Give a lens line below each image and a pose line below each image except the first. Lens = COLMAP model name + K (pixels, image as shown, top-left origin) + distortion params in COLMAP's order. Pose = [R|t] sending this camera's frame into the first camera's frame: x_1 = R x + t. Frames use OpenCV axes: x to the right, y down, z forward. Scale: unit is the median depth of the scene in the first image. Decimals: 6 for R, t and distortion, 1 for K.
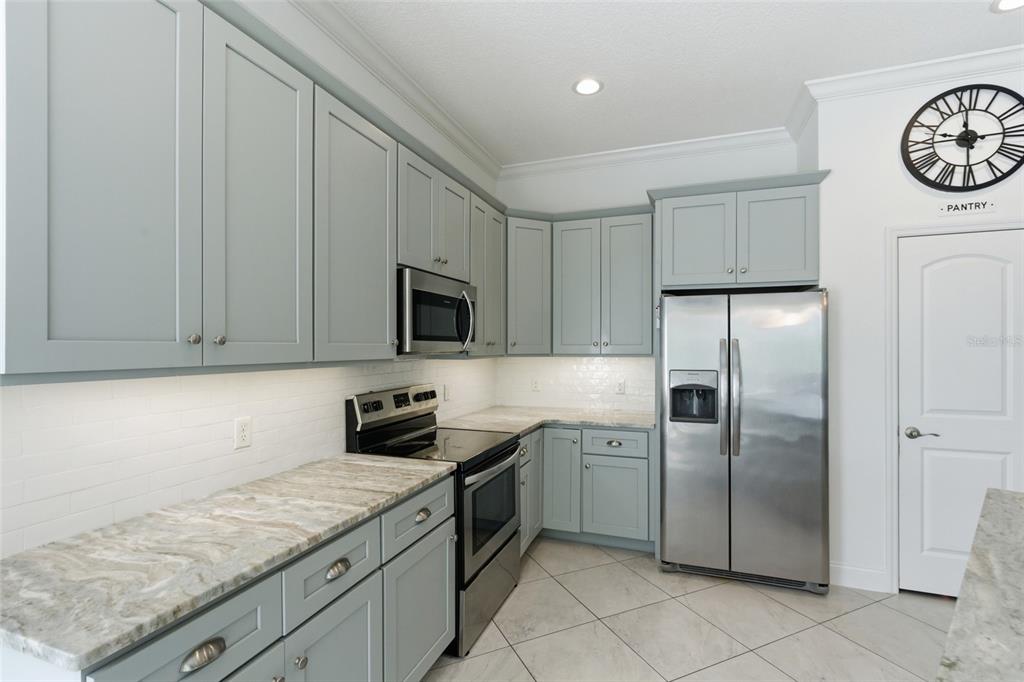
lens RADIAL K [[465.3, 0, 515.3], [0, 465.3, 345.9], [0, 0, 1]] dist [-0.002190, 0.000921]
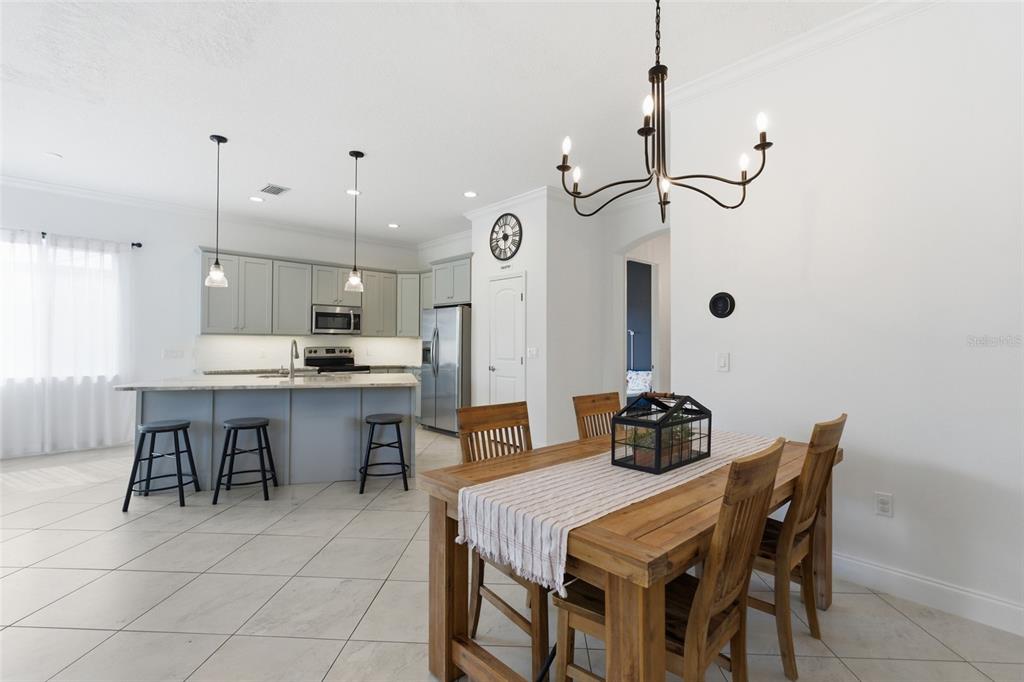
lens RADIAL K [[464.9, 0, 510.6], [0, 464.9, 337.5], [0, 0, 1]] dist [0.000645, 0.001379]
pose [[0.887250, -0.001139, -0.461287, 1.984326], [-0.005179, 0.999909, -0.012430, 0.065299], [0.461259, 0.013417, 0.887164, -0.955322]]
